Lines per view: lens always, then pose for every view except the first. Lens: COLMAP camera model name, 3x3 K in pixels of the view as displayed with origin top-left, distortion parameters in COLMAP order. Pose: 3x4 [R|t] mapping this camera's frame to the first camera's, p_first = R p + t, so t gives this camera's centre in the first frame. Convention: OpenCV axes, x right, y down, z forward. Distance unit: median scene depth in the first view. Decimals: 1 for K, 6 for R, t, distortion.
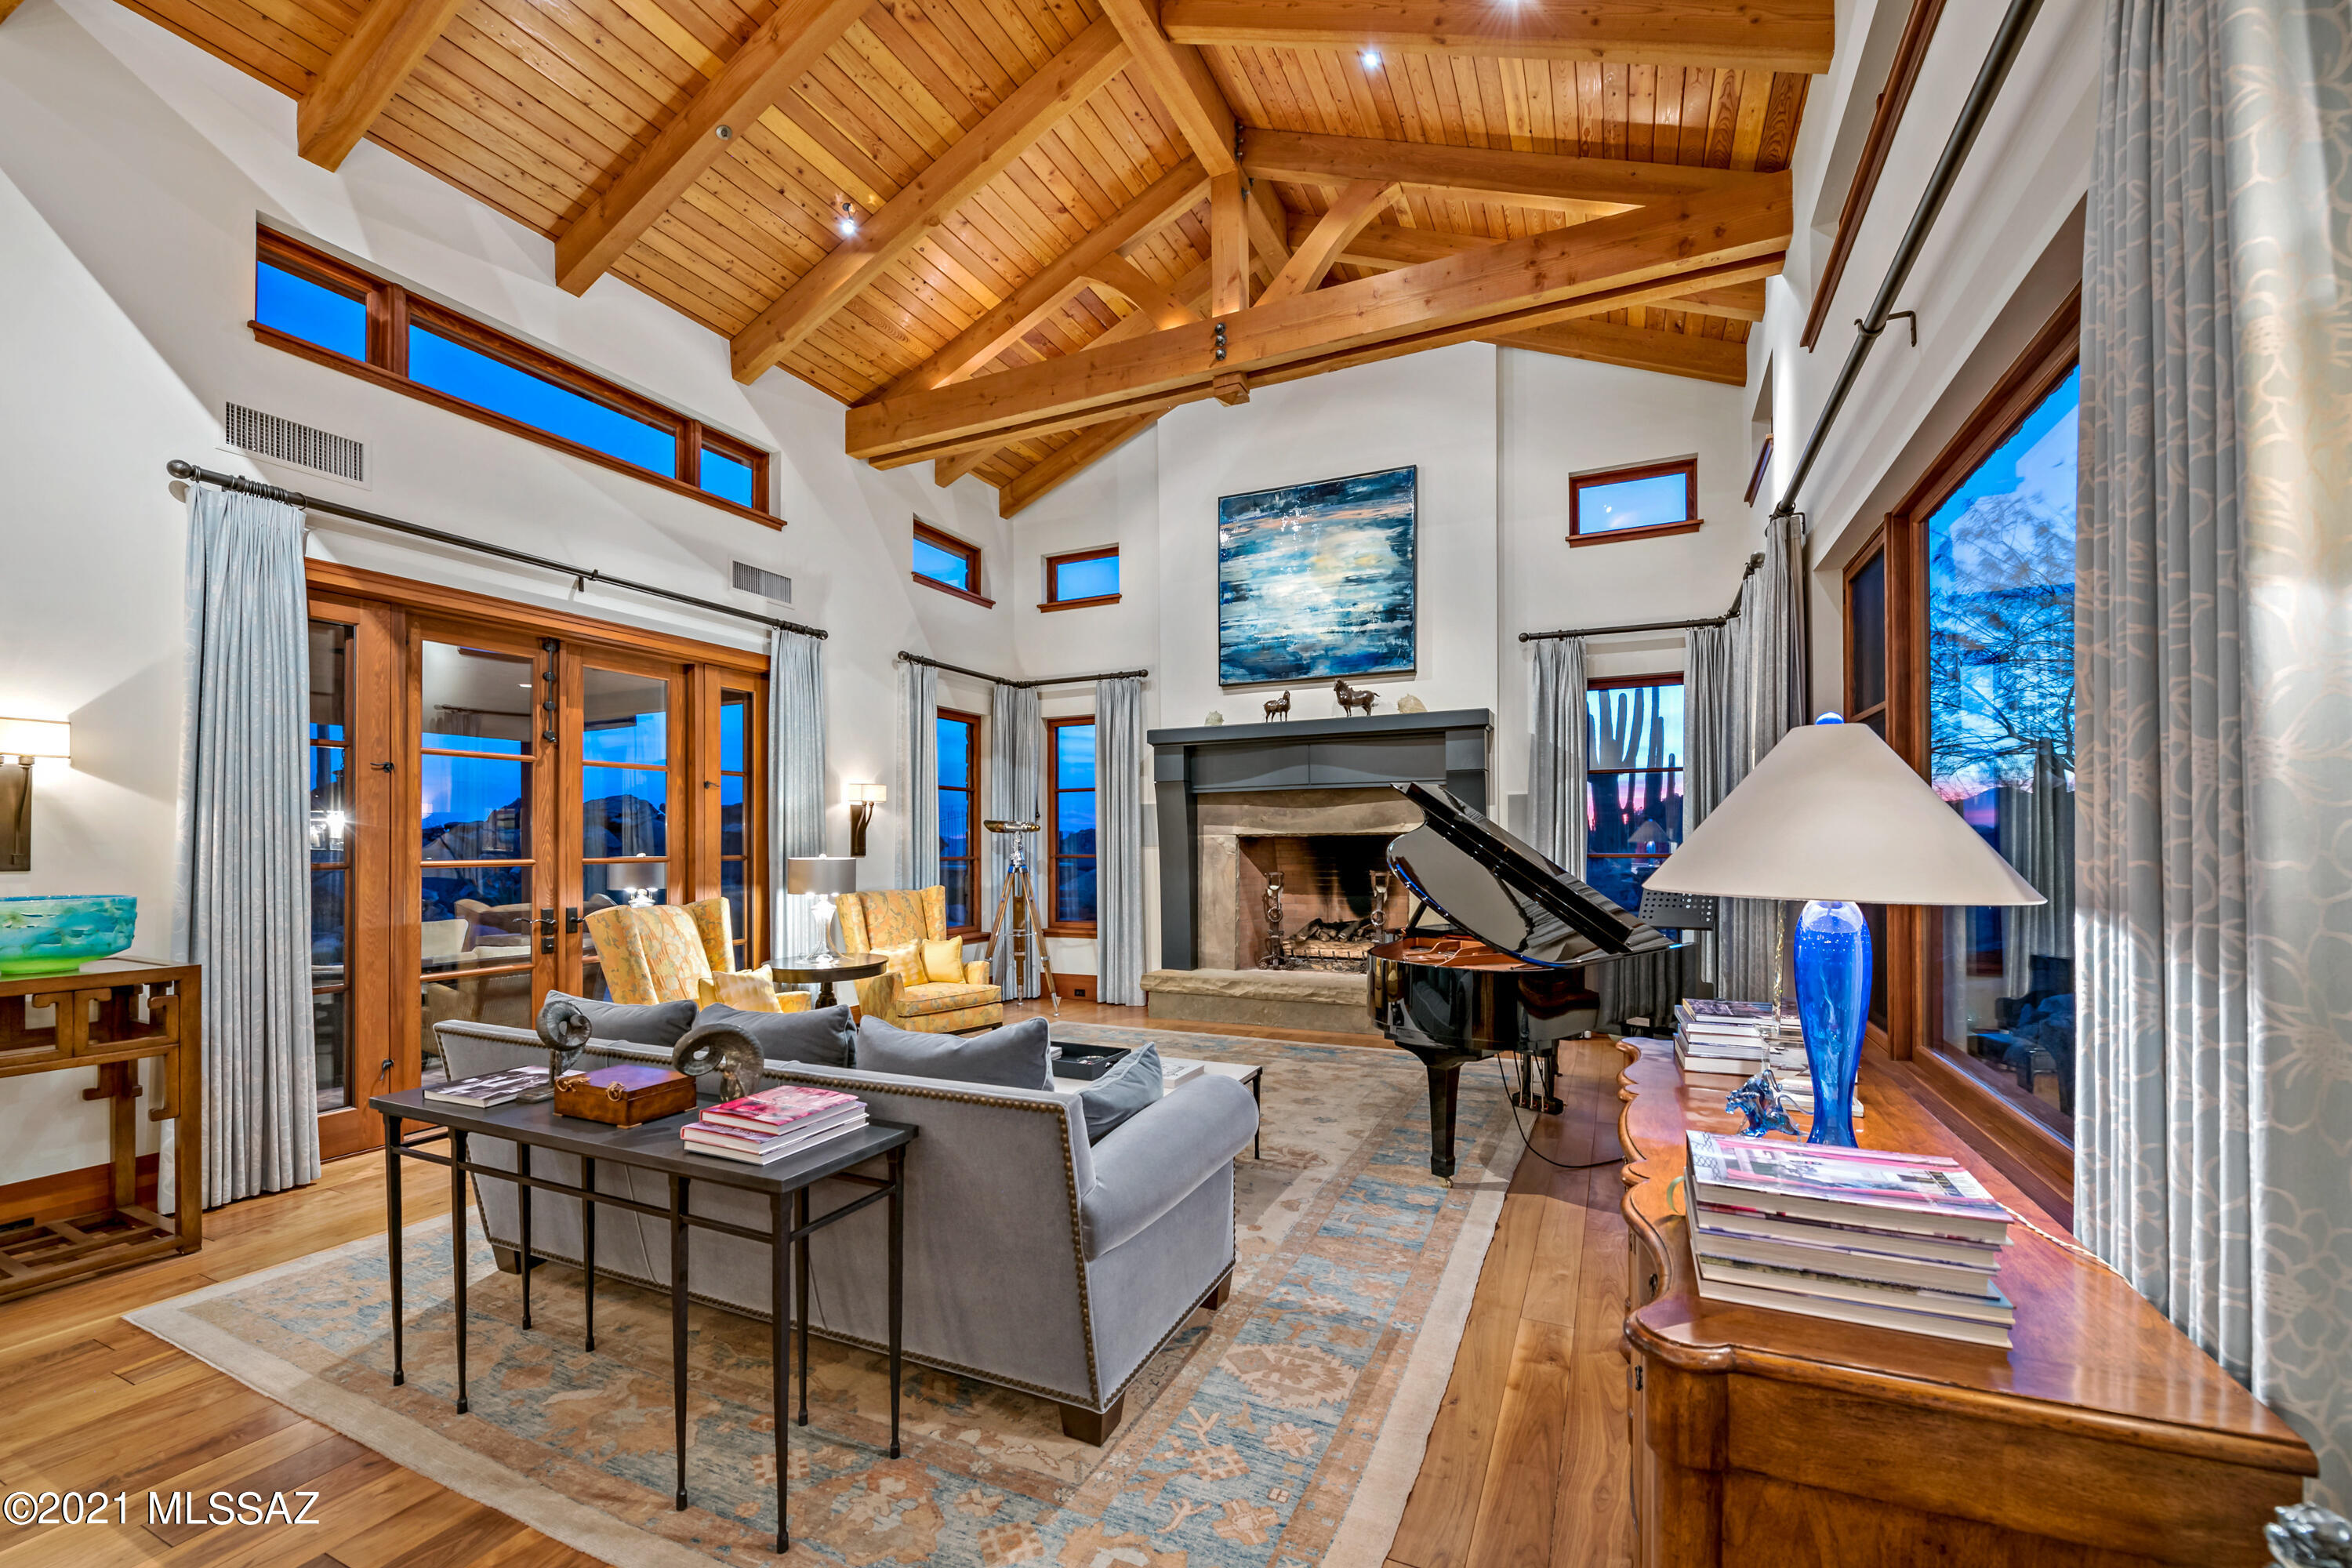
lens RADIAL K [[971.8, 0, 1181.6], [0, 971.8, 843.7], [0, 0, 1]] dist [-0.004144, -0.002448]
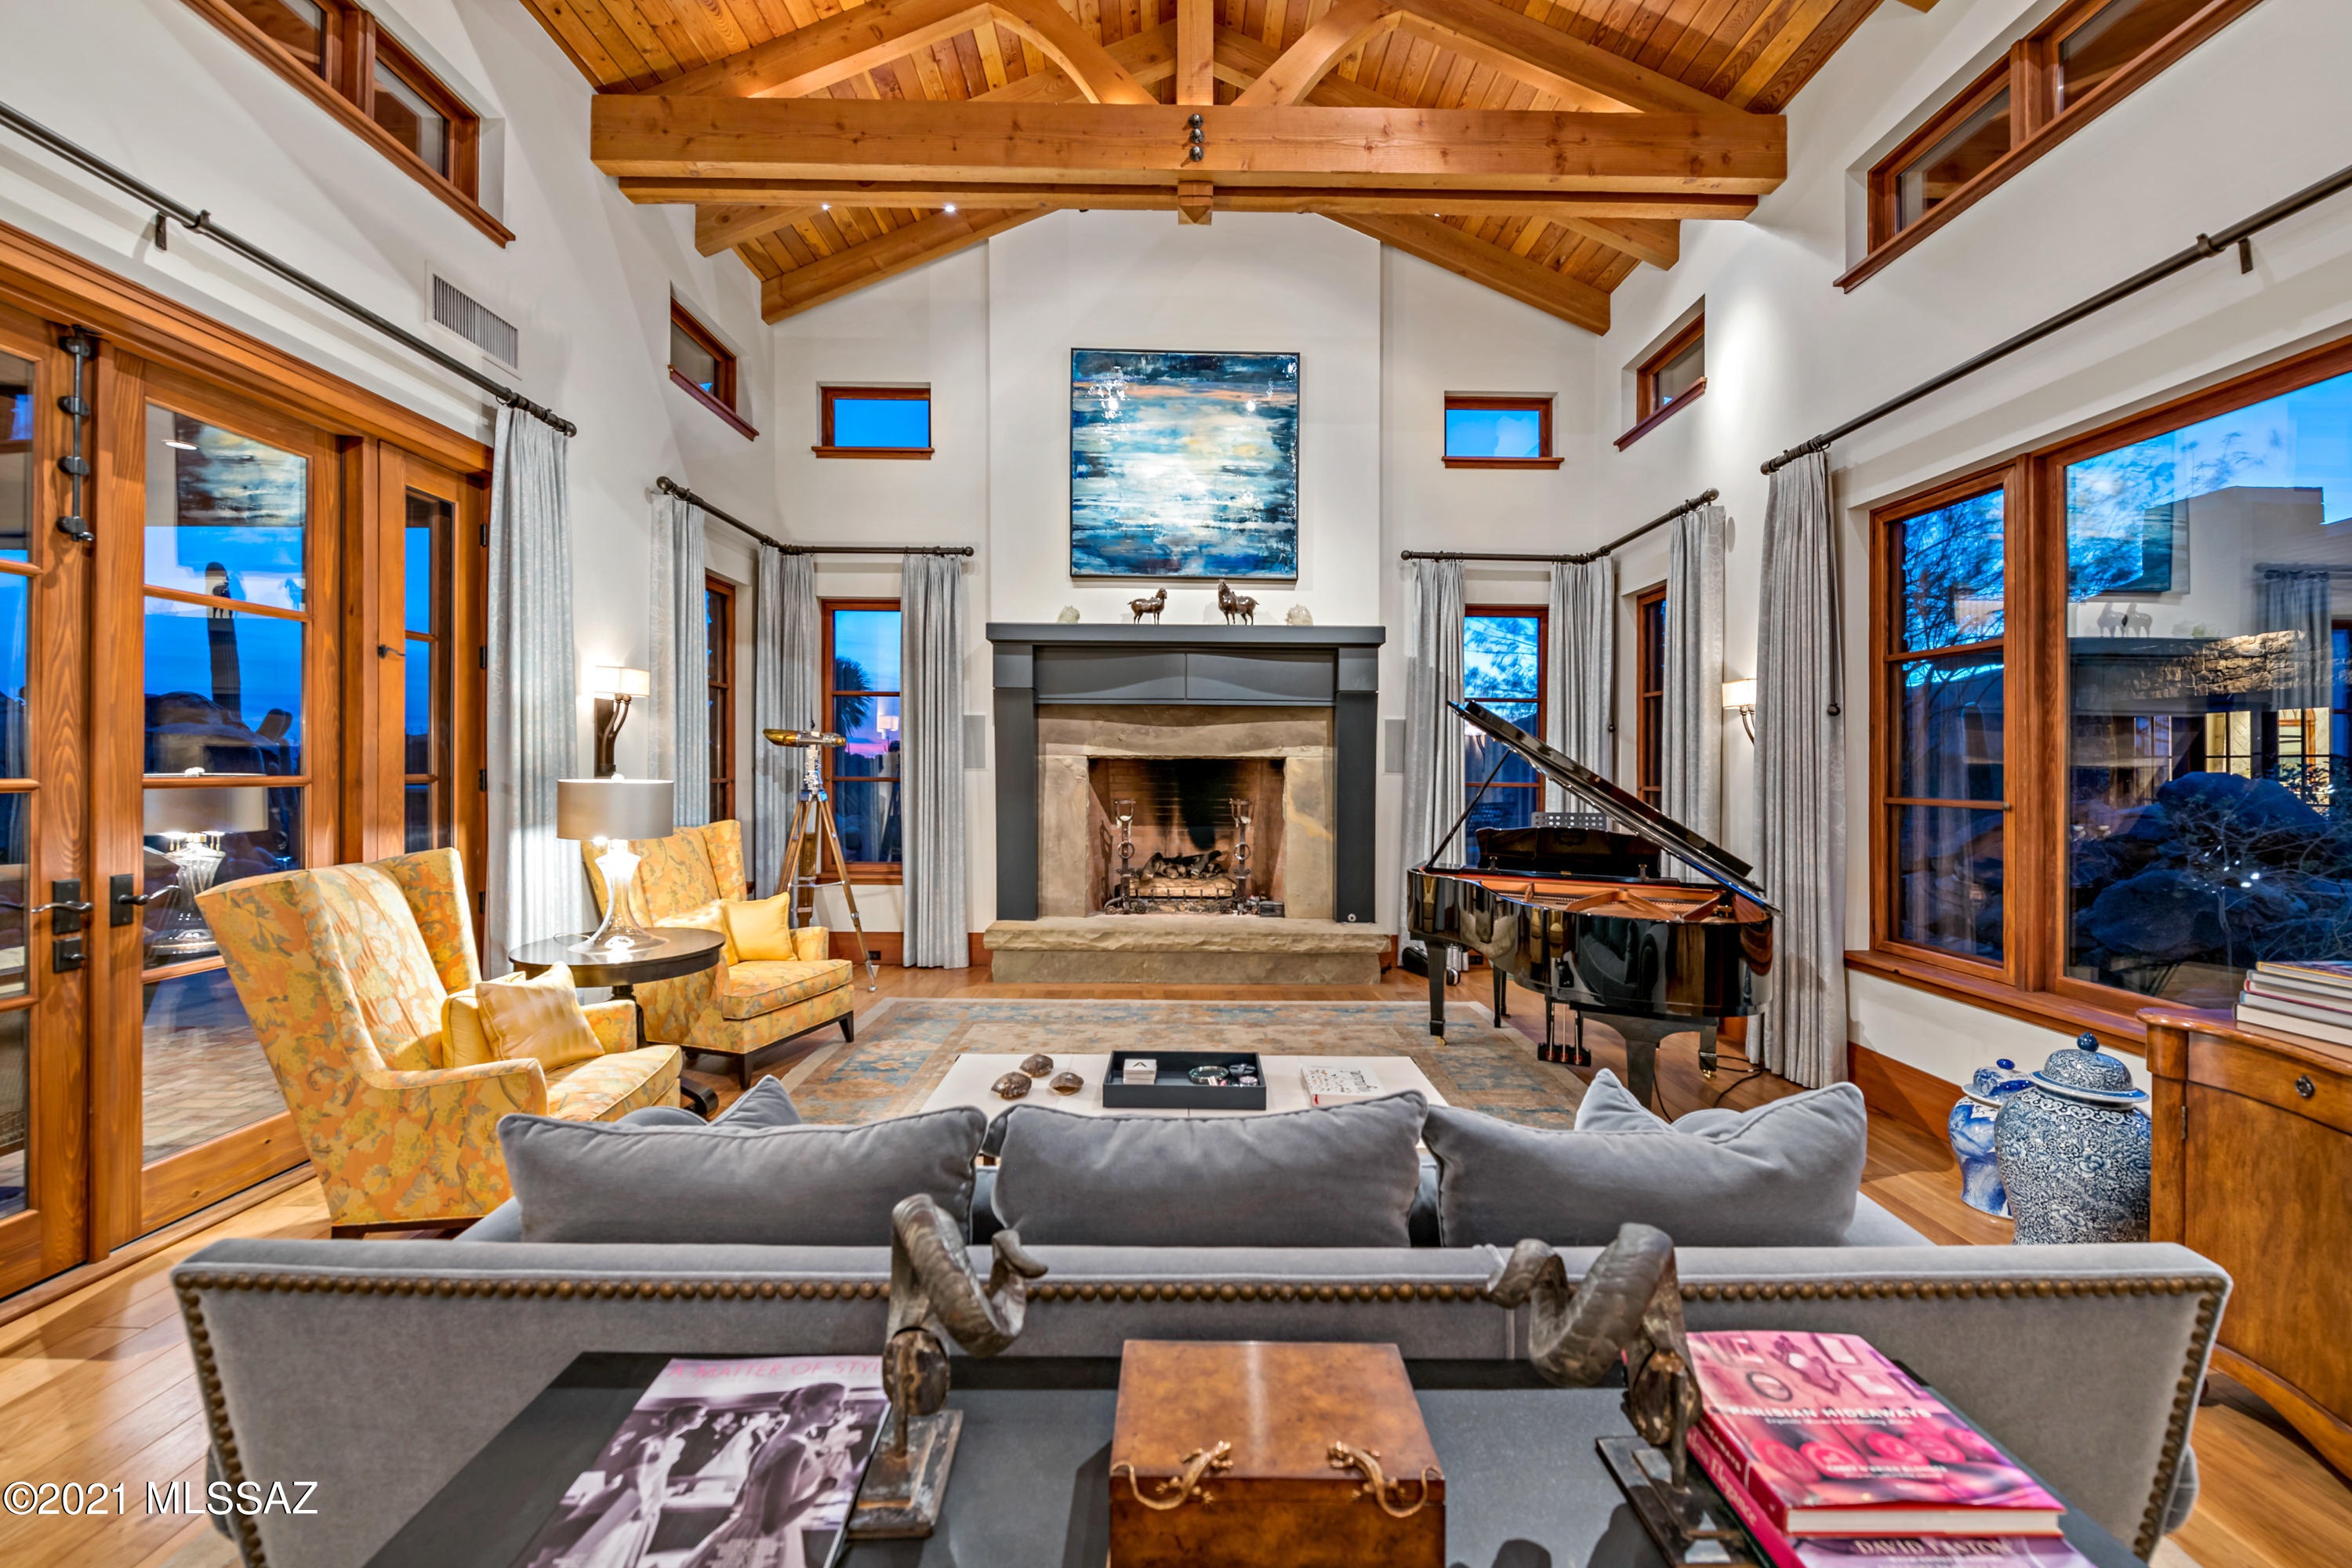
lens RADIAL K [[971.8, 0, 1181.8], [0, 971.8, 778.9], [0, 0, 1]] dist [-0.004144, -0.002448]
pose [[0.903307, 0.009453, 0.428891, -0.254088], [-0.014612, 0.999855, 0.008736, 0.002475], [-0.428746, -0.014158, 0.903314, 0.229864]]
